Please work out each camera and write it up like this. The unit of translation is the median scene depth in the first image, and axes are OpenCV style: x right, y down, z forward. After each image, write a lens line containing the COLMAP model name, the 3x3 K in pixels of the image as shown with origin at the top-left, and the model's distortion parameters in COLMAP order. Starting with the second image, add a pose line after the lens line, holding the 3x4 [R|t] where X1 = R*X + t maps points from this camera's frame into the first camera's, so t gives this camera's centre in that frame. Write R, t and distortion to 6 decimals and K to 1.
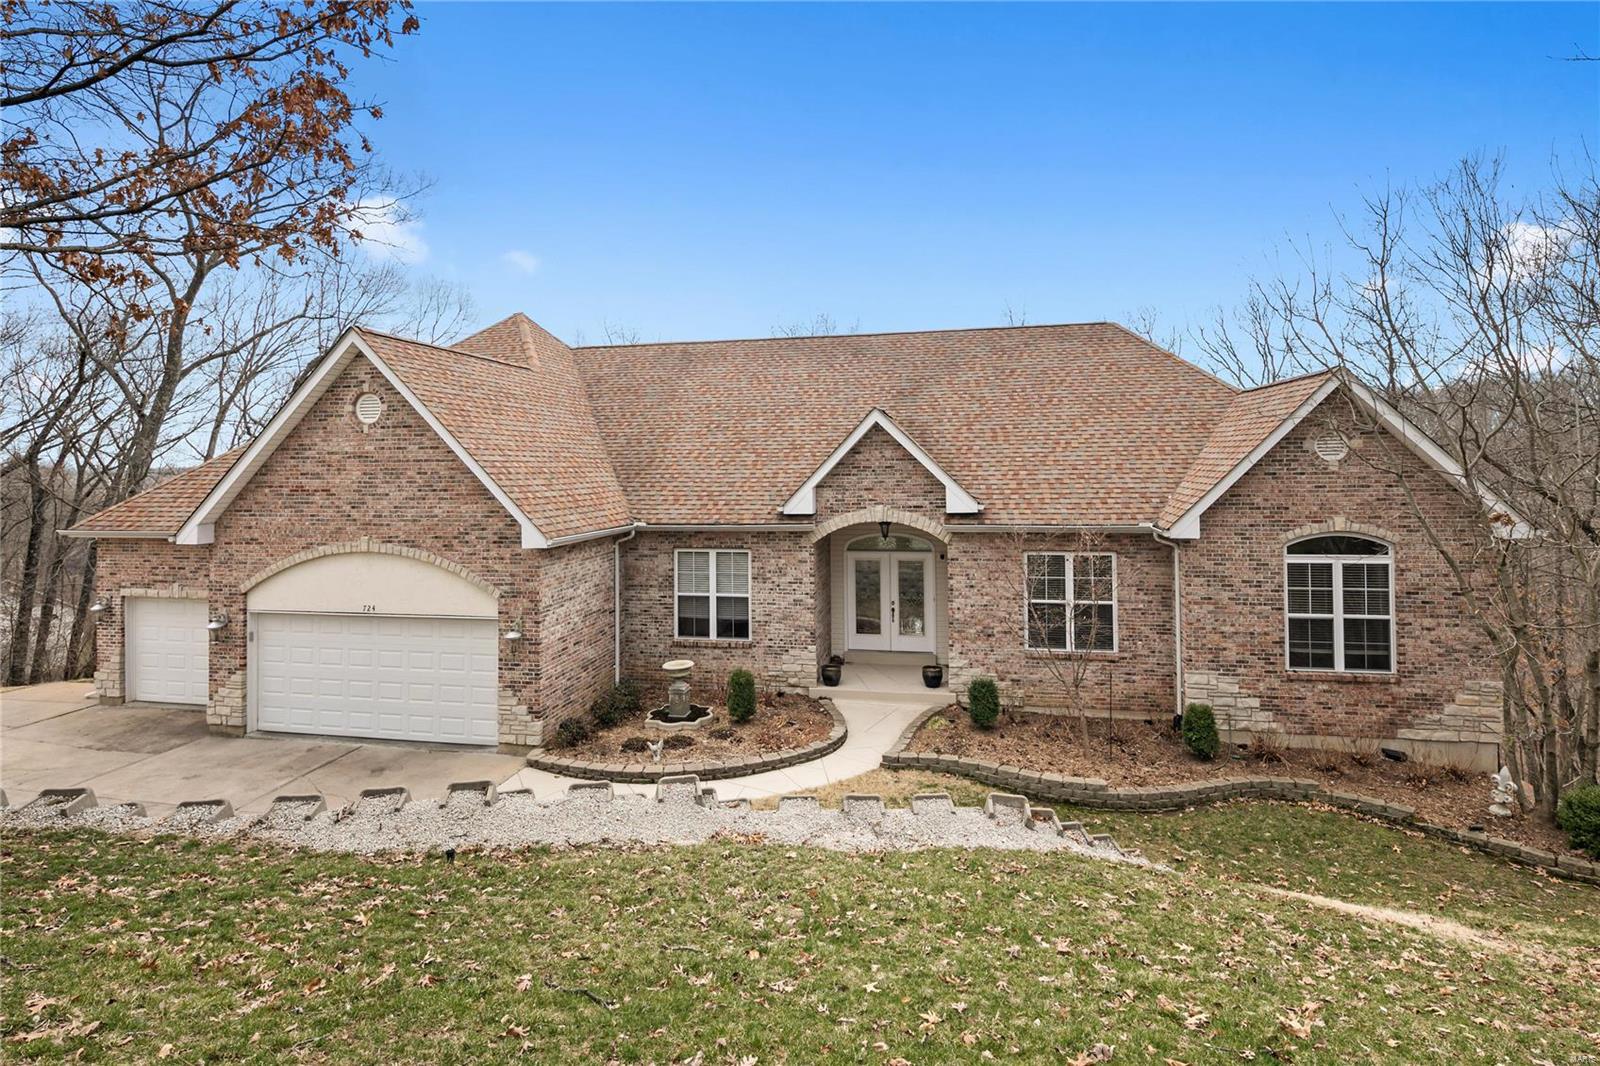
lens RADIAL K [[773.8, 0, 798.4], [0, 773.8, 533.4], [0, 0, 1]] dist [-0.001659, -0.001984]
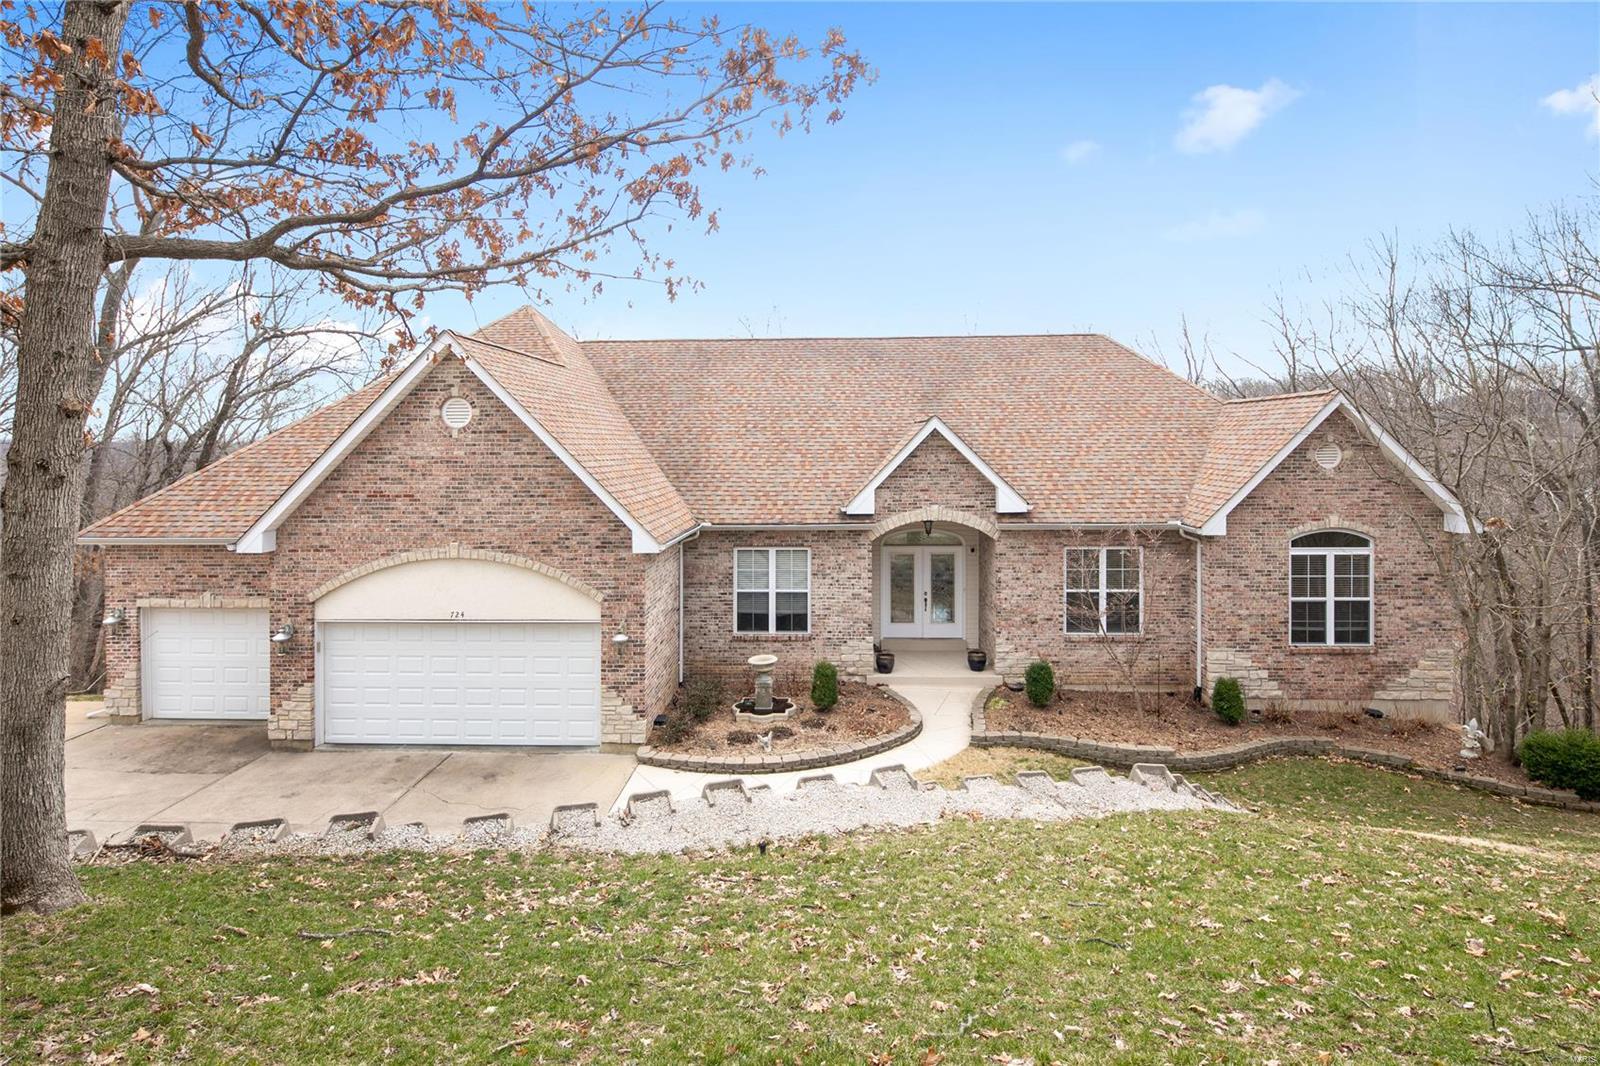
lens RADIAL K [[773.8, 0, 804.1], [0, 773.8, 529.2], [0, 0, 1]] dist [-0.001659, -0.001984]
pose [[0.987989, -0.011175, 0.154117, -0.272187], [0.007977, 0.999740, 0.021352, -0.030766], [-0.154315, -0.019866, 0.987822, -0.045496]]
